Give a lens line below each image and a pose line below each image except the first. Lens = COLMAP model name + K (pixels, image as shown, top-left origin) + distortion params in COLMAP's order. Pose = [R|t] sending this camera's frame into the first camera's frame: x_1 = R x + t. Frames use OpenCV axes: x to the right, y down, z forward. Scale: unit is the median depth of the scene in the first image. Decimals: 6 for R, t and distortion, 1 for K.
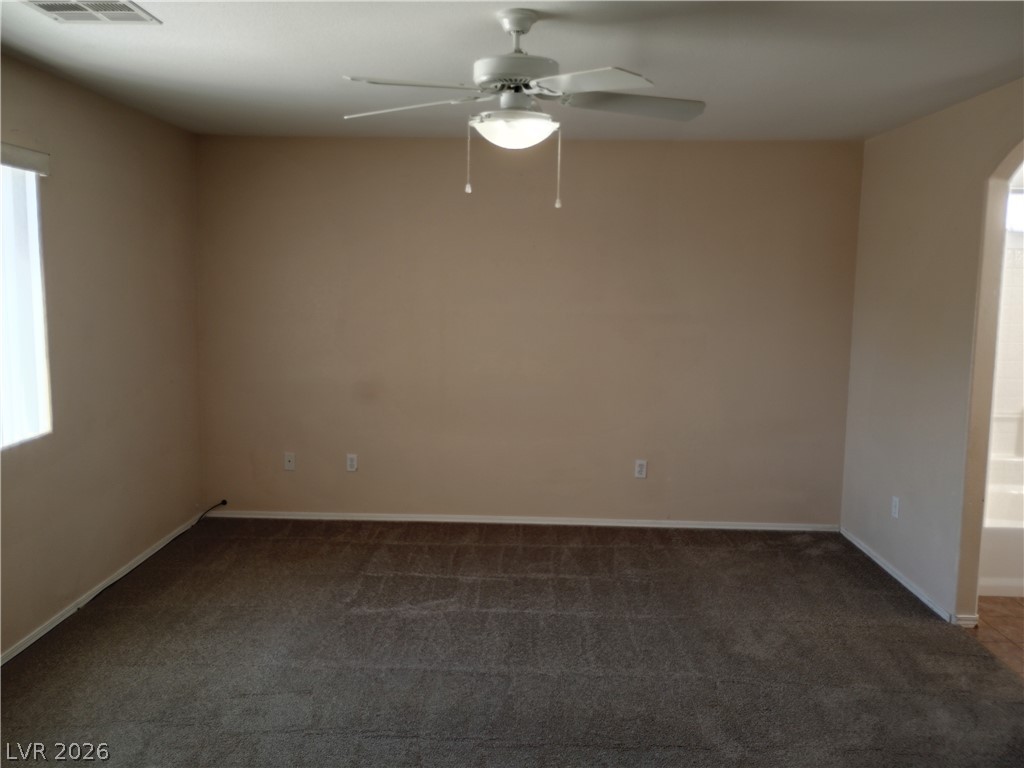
lens RADIAL K [[852.5, 0, 507.9], [0, 852.5, 379.0], [0, 0, 1]] dist [0.038729, -0.038527]
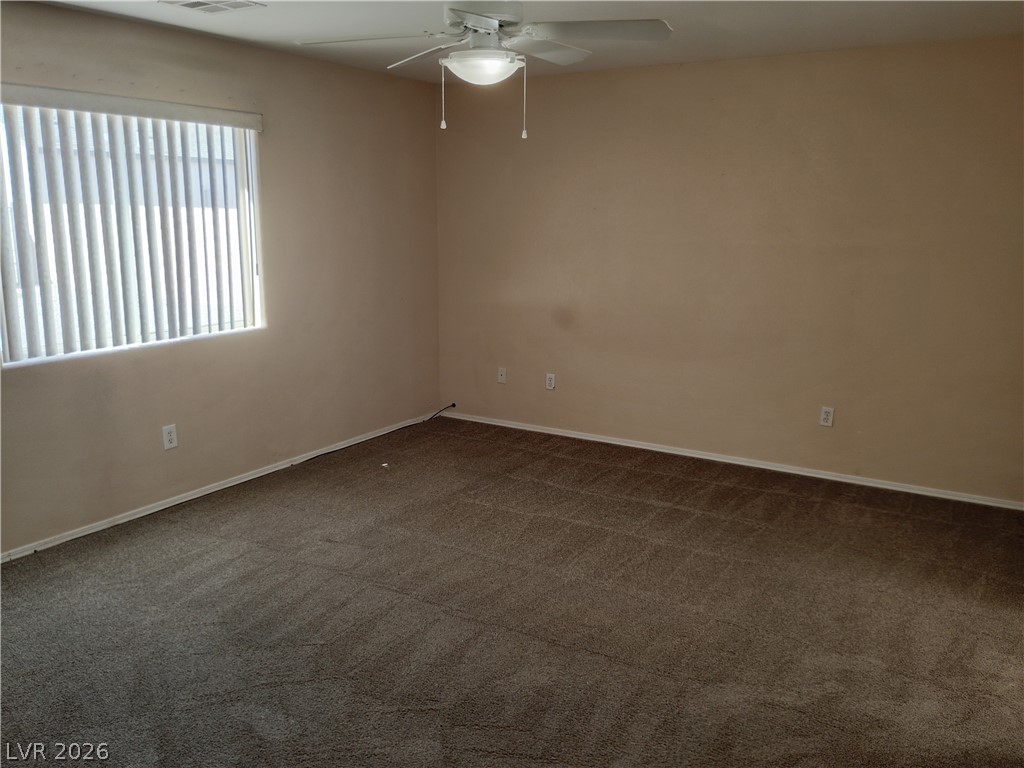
lens RADIAL K [[852.5, 0, 507.9], [0, 852.5, 379.0], [0, 0, 1]] dist [0.038729, -0.038527]
pose [[0.865285, 0.089437, -0.493238, 0.357850], [-0.054322, 0.994890, 0.085103, 0.005307], [0.498329, -0.046844, 0.865722, 0.030794]]
